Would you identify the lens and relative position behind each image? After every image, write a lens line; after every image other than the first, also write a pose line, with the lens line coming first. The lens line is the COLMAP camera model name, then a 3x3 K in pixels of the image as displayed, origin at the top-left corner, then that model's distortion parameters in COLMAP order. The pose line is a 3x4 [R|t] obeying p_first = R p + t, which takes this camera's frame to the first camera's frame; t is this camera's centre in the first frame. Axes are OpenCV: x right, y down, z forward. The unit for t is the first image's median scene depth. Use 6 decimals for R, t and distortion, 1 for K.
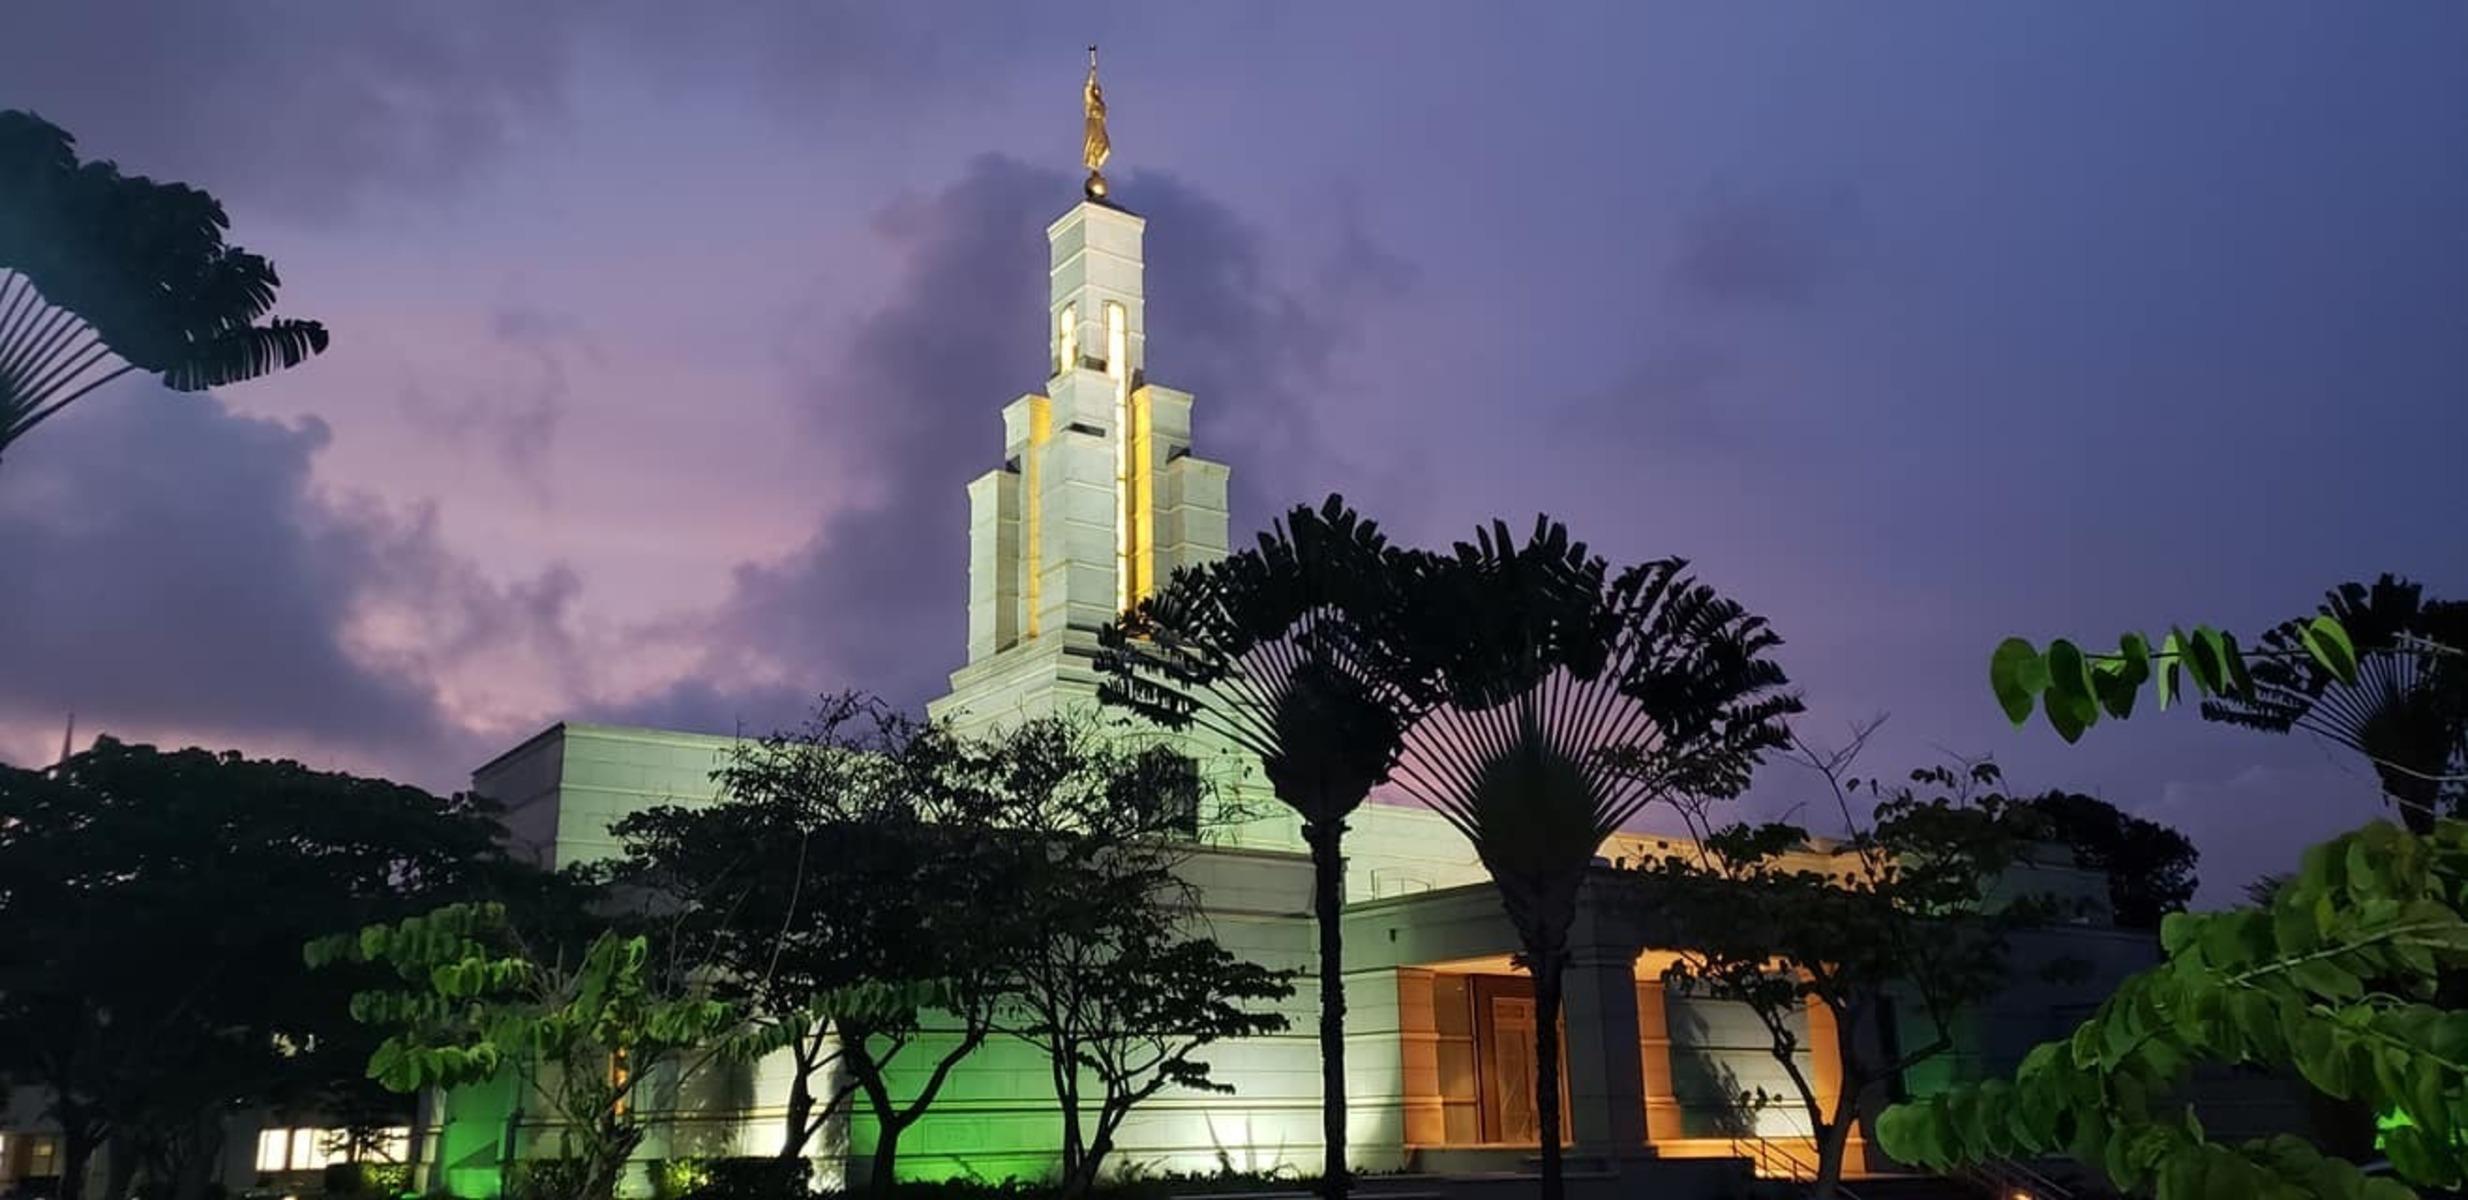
lens RADIAL K [[1868.1, 0, 1234.0], [0, 1868.1, 600.0], [0, 0, 1]] dist [0.205240, 0.000957]
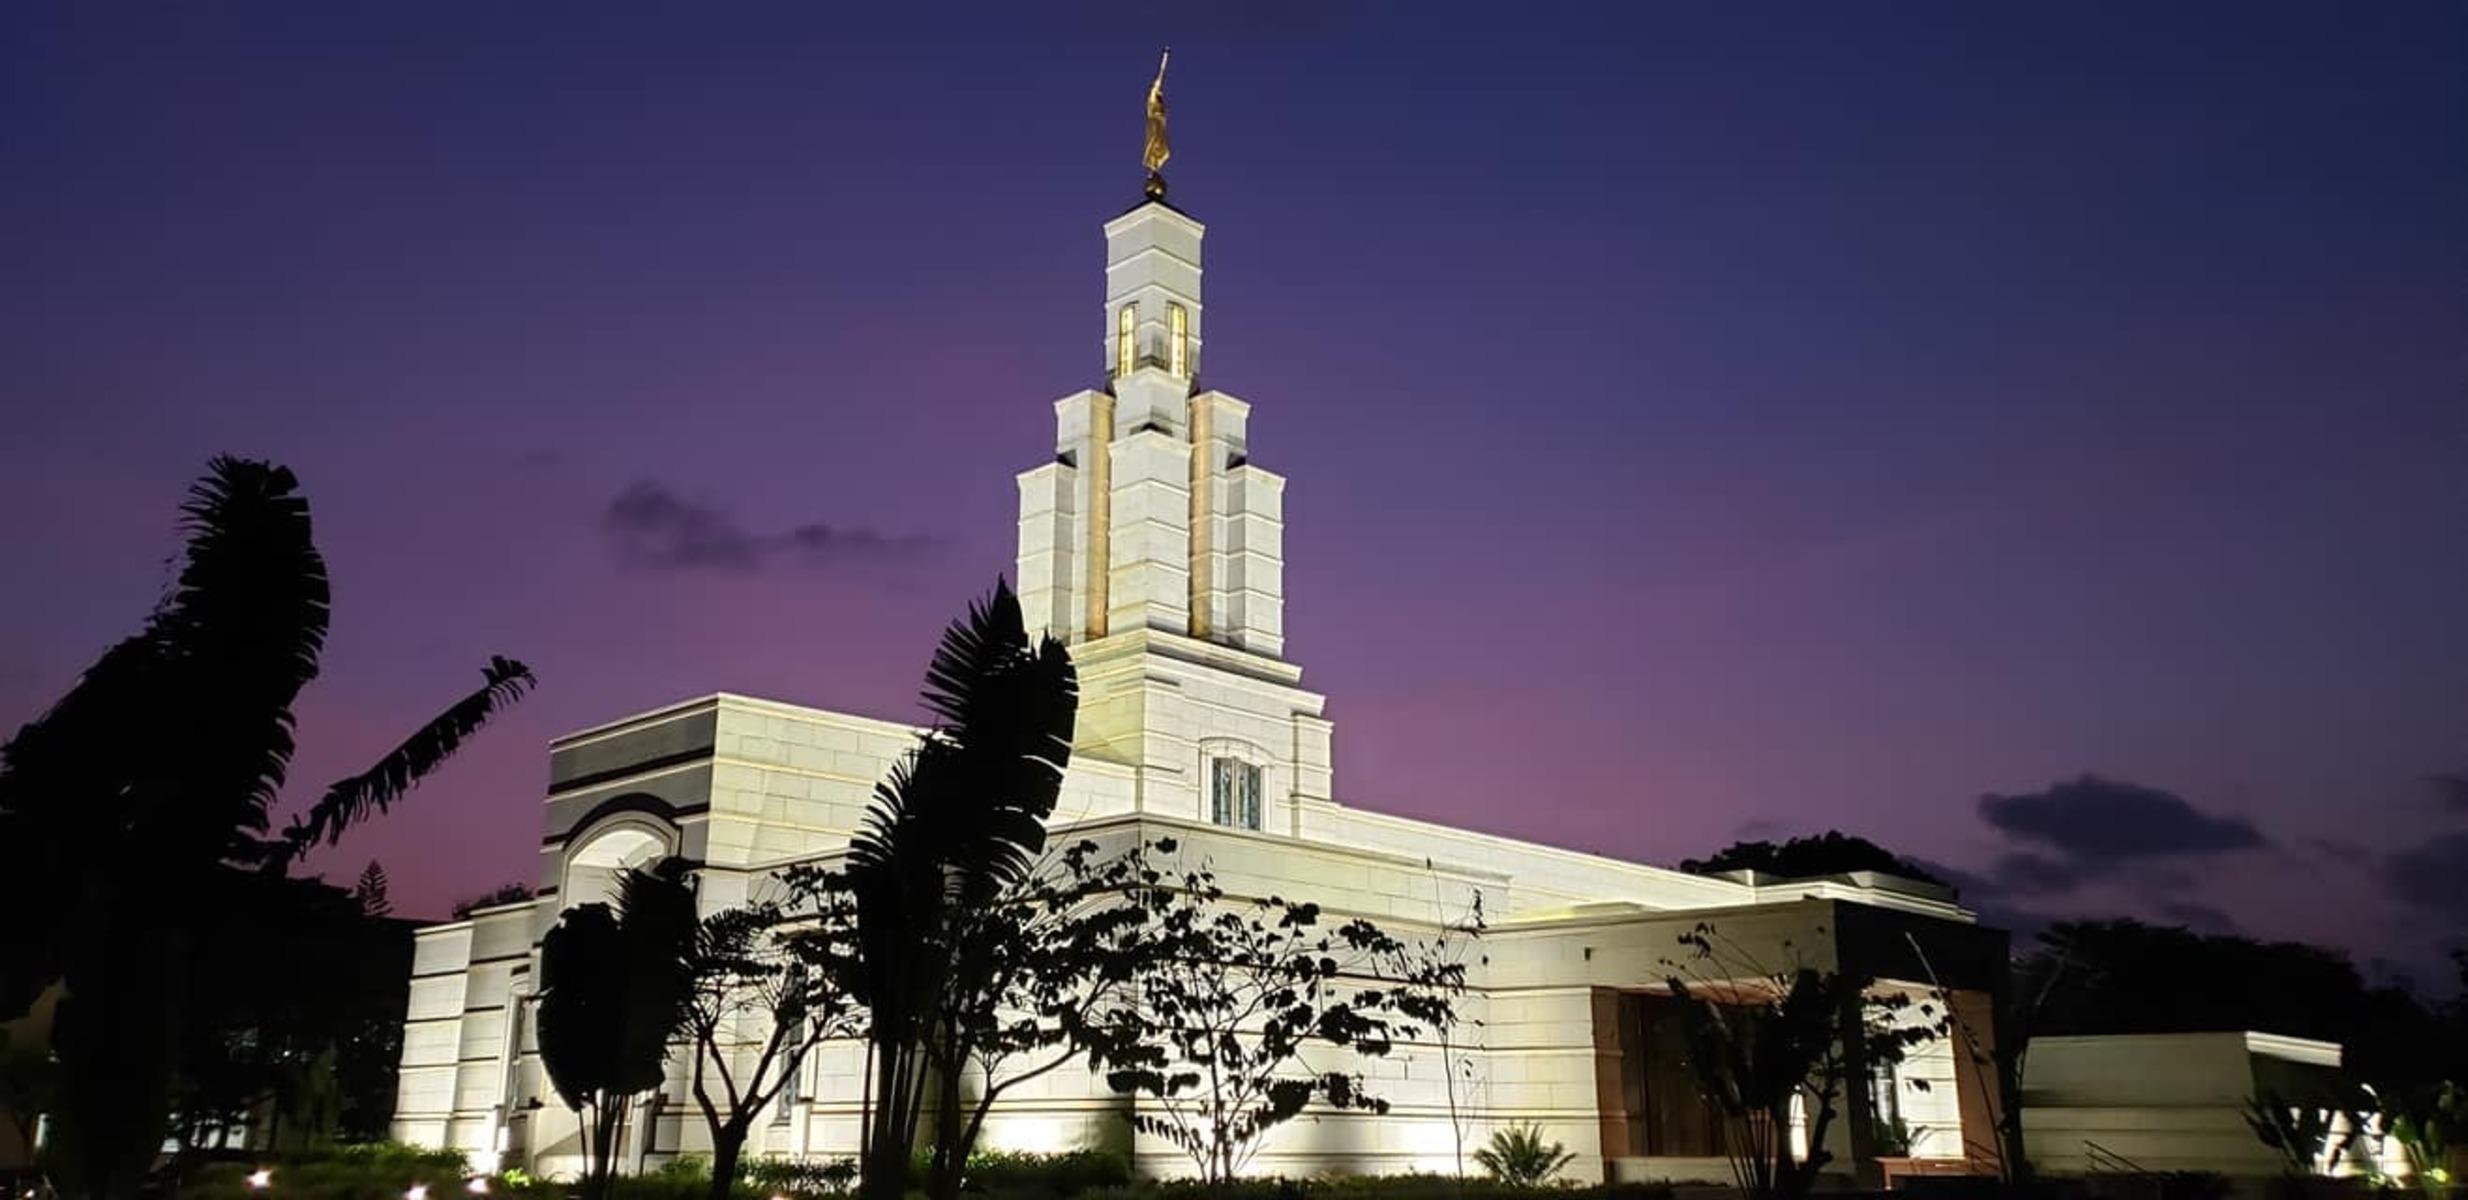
lens RADIAL K [[1868.1, 0, 1234.0], [0, 1868.1, 600.0], [0, 0, 1]] dist [0.205240, 0.000957]
pose [[0.984670, 0.070305, 0.159634, -0.183667], [-0.069712, 0.997524, -0.009314, 0.005888], [-0.159893, -0.001957, 0.987132, 0.005169]]
